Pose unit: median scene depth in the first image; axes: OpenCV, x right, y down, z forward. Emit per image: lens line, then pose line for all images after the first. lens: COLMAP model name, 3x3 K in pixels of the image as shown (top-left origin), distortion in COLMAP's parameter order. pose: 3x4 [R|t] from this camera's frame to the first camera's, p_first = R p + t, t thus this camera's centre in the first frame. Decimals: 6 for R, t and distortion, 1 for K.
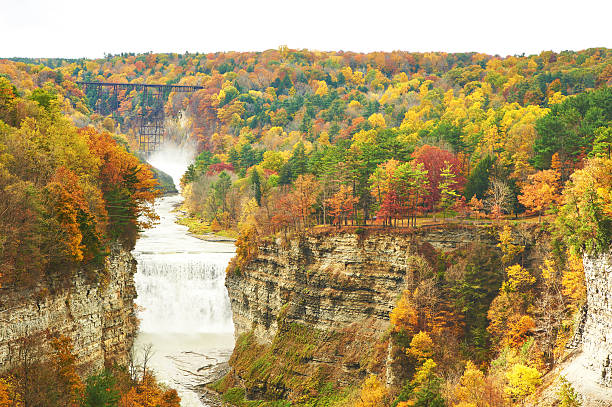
lens RADIAL K [[1785.6, 0, 302.7], [0, 1785.6, 204.4], [0, 0, 1]] dist [-0.173228, 0.000000]
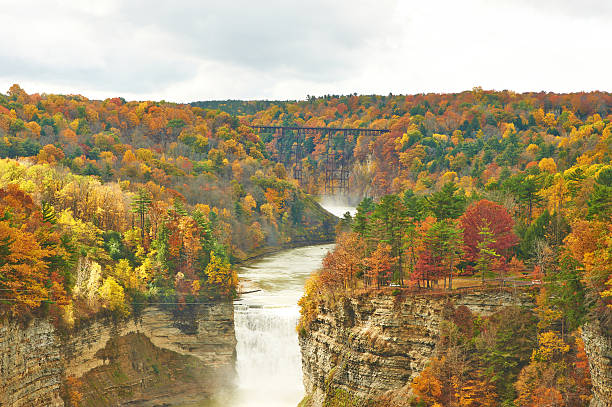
lens RADIAL K [[1785.6, 0, 303.2], [0, 1785.6, 201.0], [0, 0, 1]] dist [-0.173228, 0.000000]
pose [[0.988337, -0.001925, -0.152267, 0.112193], [-0.001613, 0.999732, -0.023107, -0.010295], [0.152271, 0.023083, 0.988069, 0.056731]]
